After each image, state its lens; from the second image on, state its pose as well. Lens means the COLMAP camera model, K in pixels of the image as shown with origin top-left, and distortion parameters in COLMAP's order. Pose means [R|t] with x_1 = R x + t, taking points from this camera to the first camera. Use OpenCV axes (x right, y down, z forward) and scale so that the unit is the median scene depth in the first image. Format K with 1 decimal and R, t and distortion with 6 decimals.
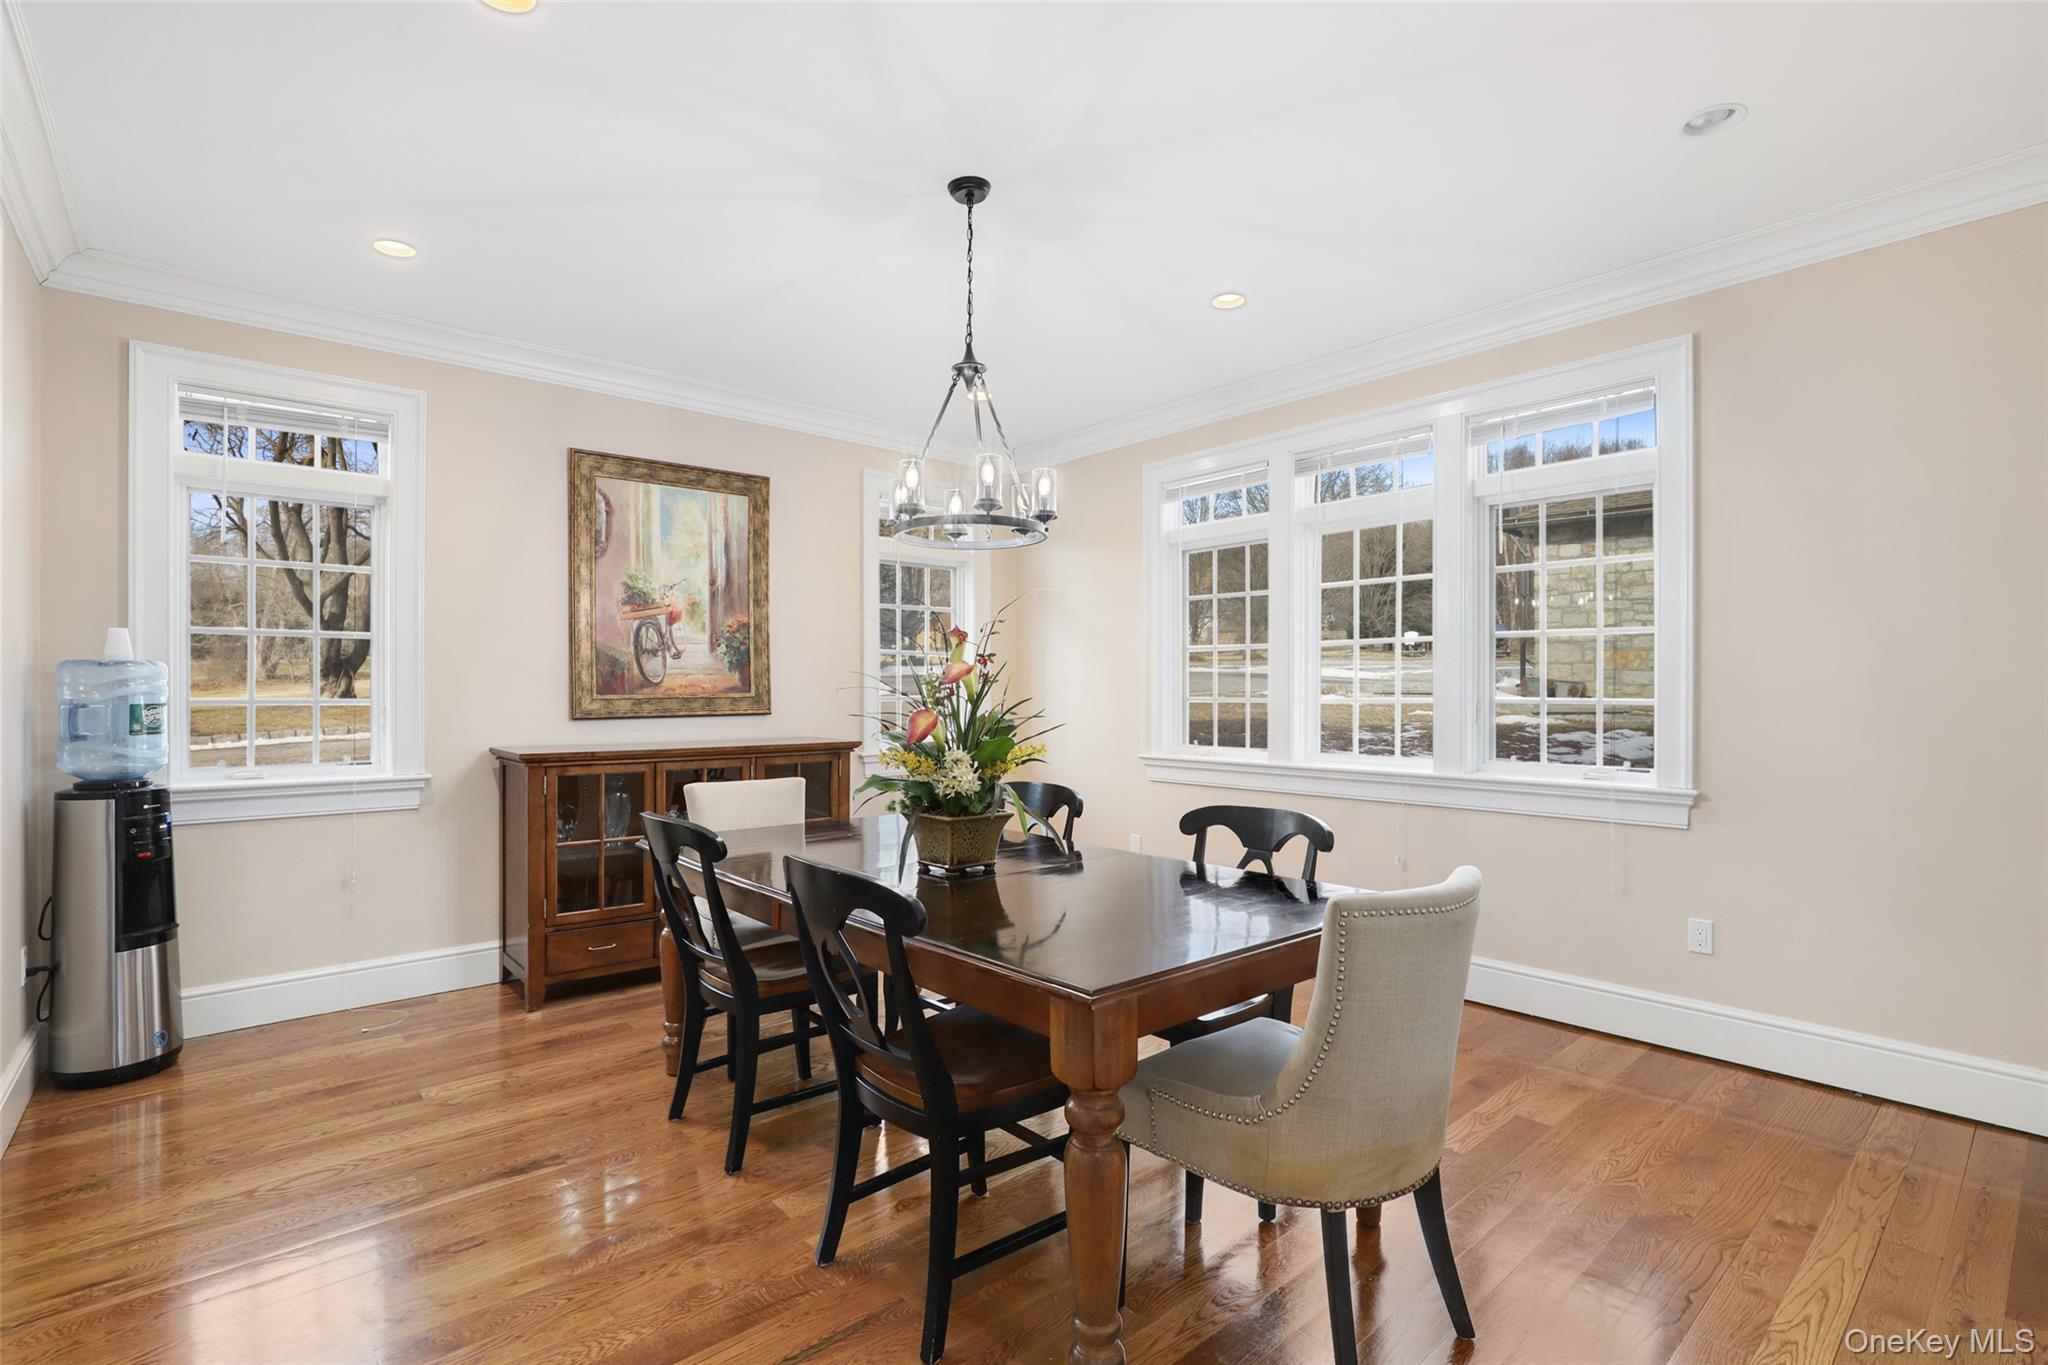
lens RADIAL K [[952.1, 0, 1014.1], [0, 952.1, 686.3], [0, 0, 1]] dist [-0.005049, 0.000936]
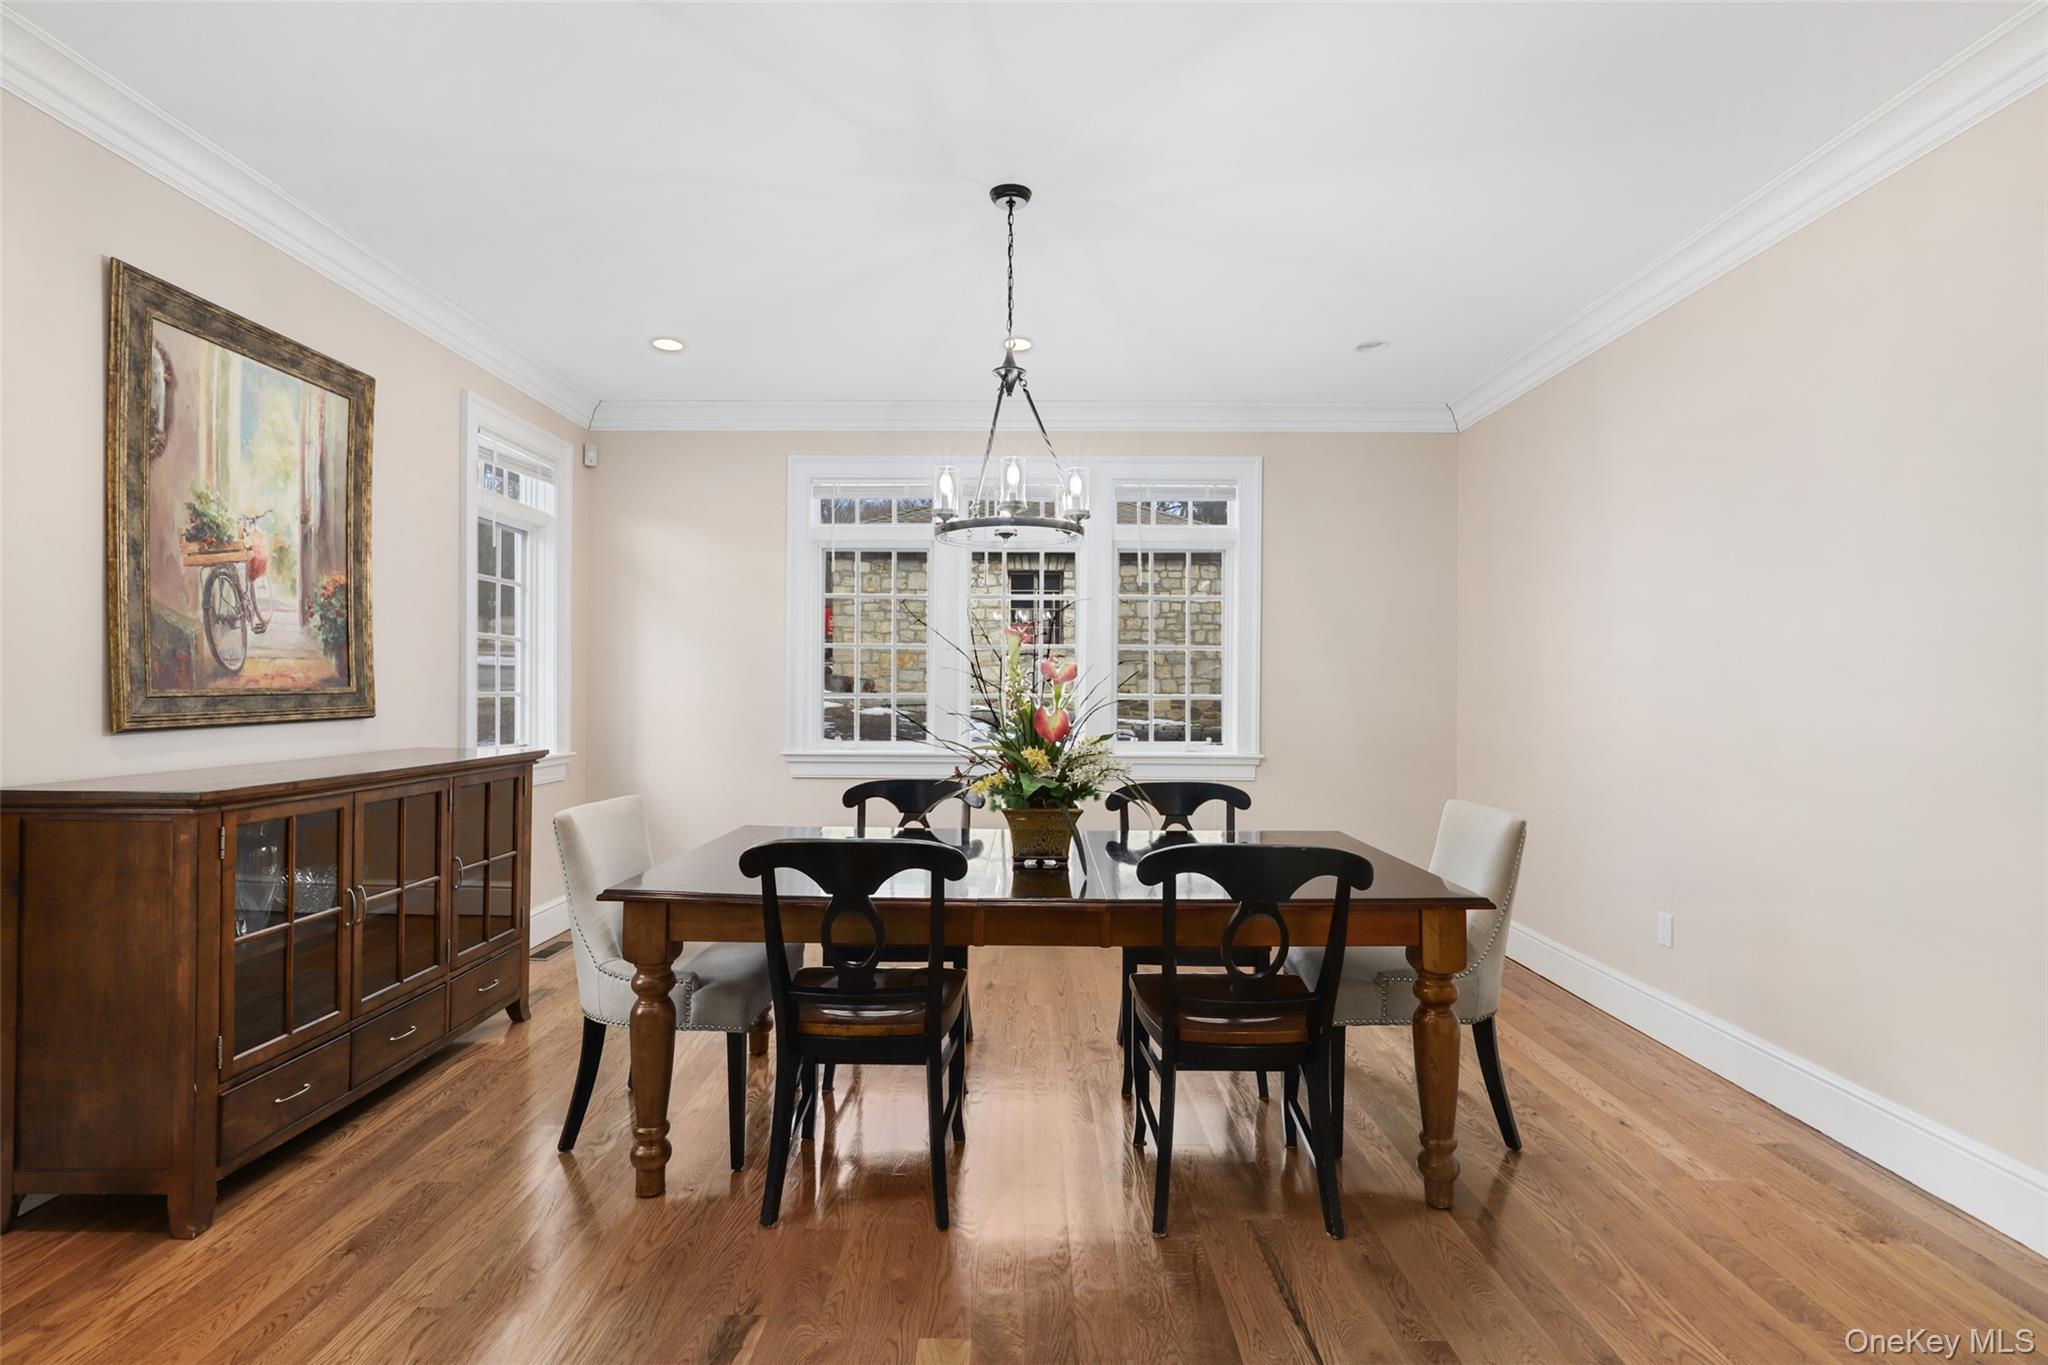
lens RADIAL K [[952.1, 0, 1005.2], [0, 952.1, 686.4], [0, 0, 1]] dist [-0.005049, 0.000936]
pose [[0.665362, 0.005455, 0.746501, -0.502511], [-0.010134, 0.999947, 0.001725, 0.000755], [-0.746452, -0.008713, 0.665382, 0.202592]]
